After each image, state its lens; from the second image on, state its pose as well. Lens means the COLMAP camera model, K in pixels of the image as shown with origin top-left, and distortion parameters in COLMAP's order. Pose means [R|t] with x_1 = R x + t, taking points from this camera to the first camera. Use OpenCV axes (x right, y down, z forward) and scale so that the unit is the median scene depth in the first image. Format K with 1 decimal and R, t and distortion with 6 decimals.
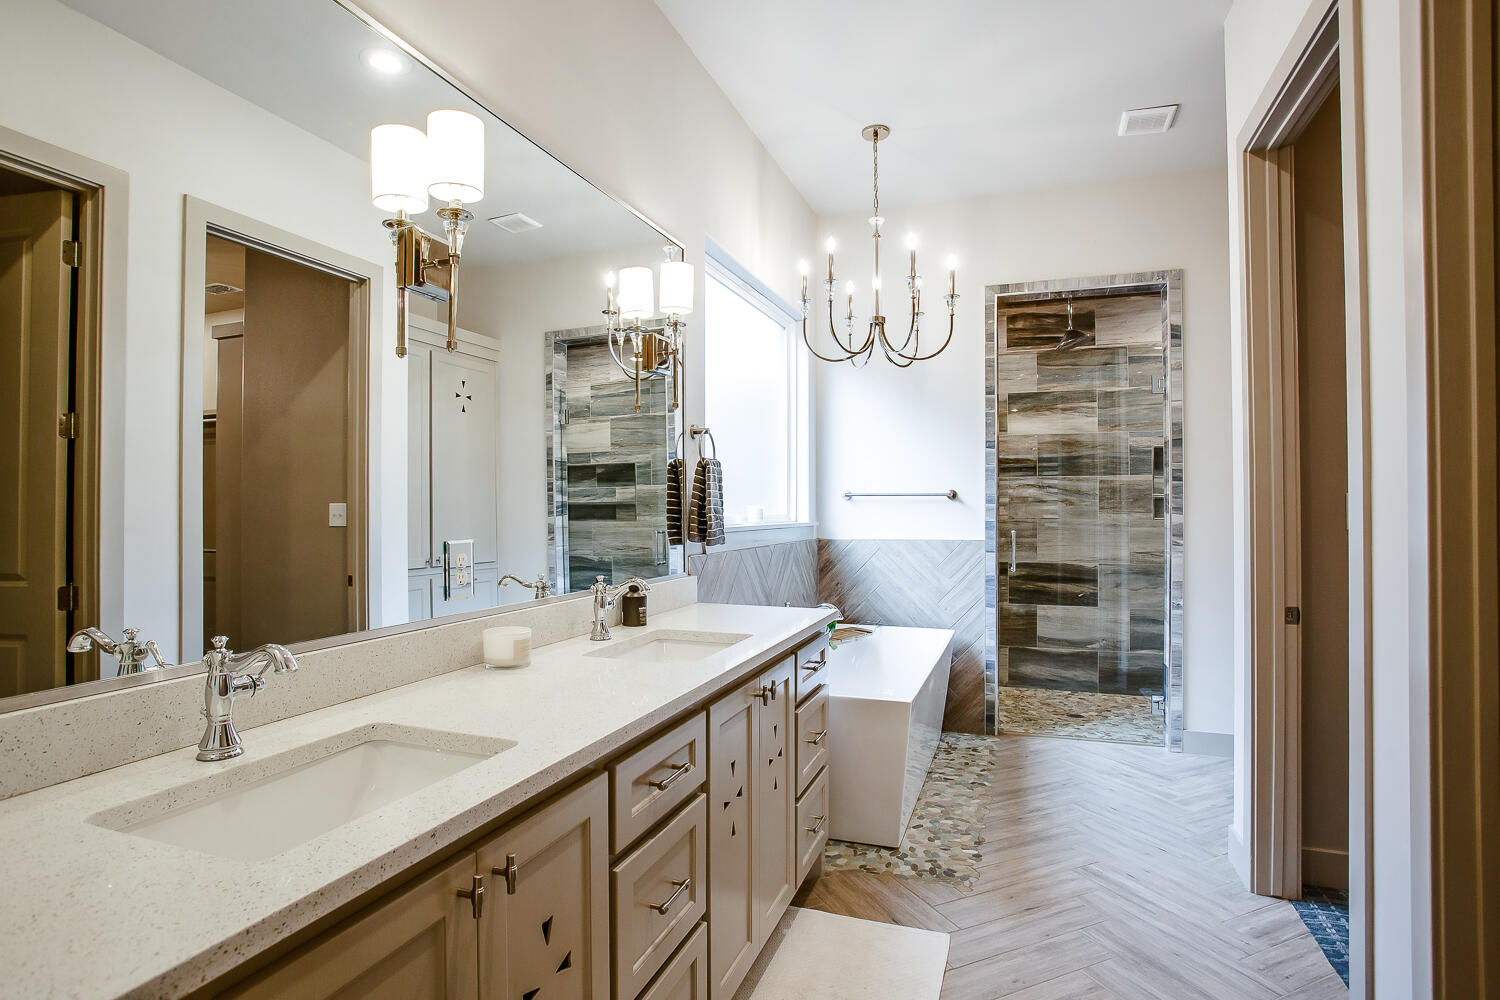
lens RADIAL K [[745.3, 0, 749.3], [0, 745.3, 499.5], [0, 0, 1]] dist [-0.034743, 0.005152]
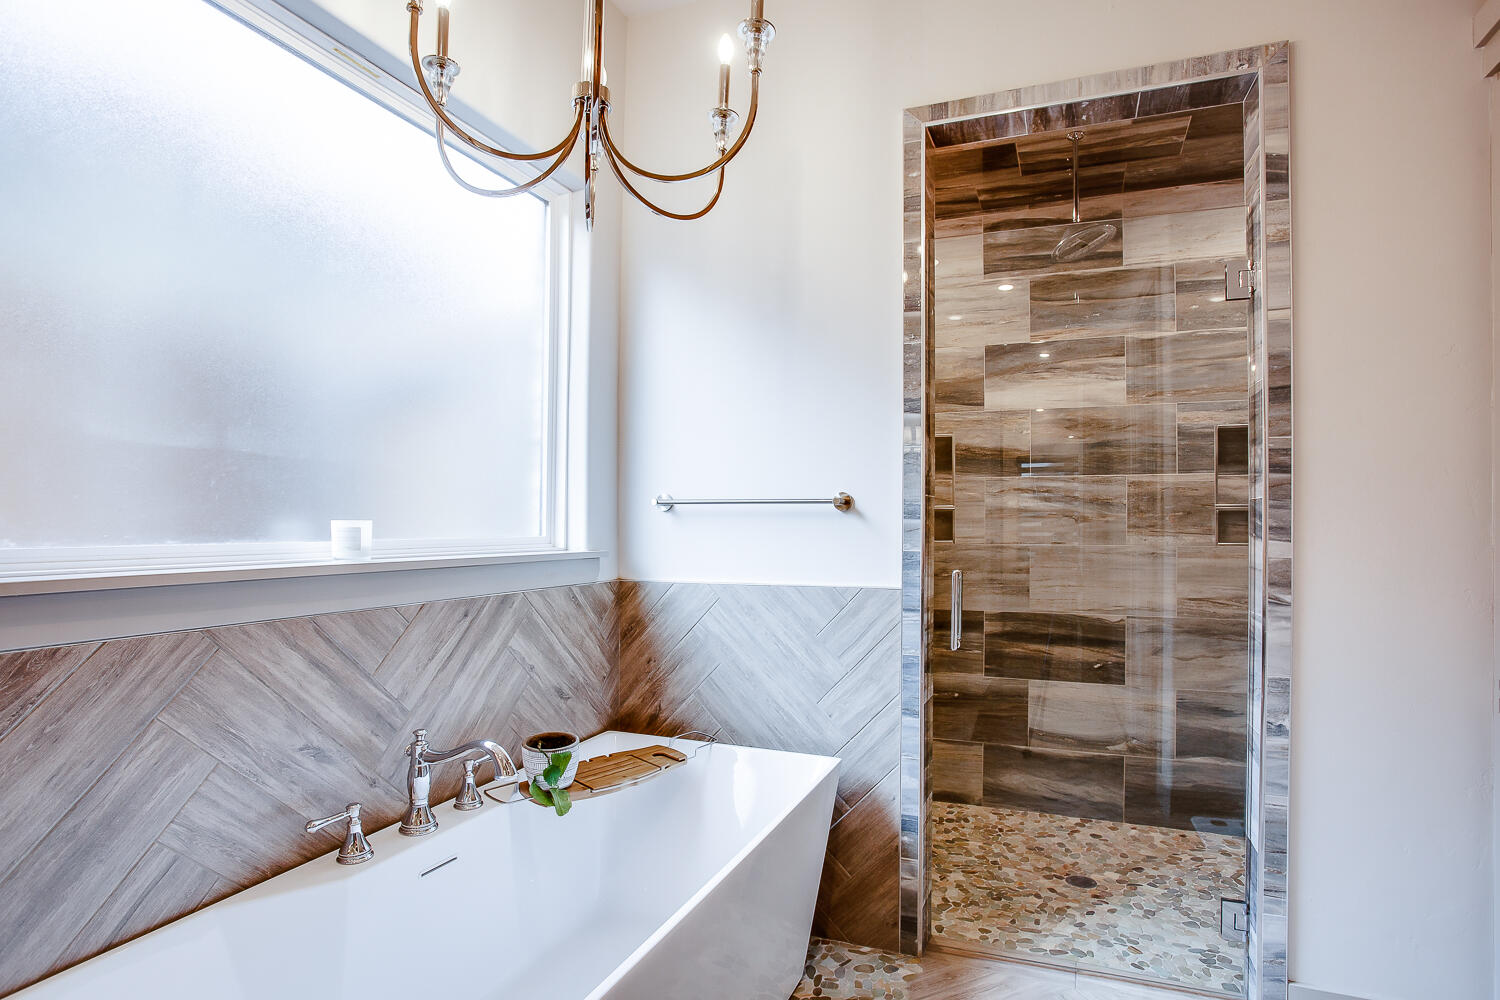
lens RADIAL K [[745.3, 0, 770.4], [0, 745.3, 521.3], [0, 0, 1]] dist [-0.034743, 0.005152]
pose [[0.999704, 0.001846, -0.024251, 0.227144], [-0.001626, 0.999957, 0.009090, 0.002707], [0.024267, -0.009048, 0.999665, 0.450037]]
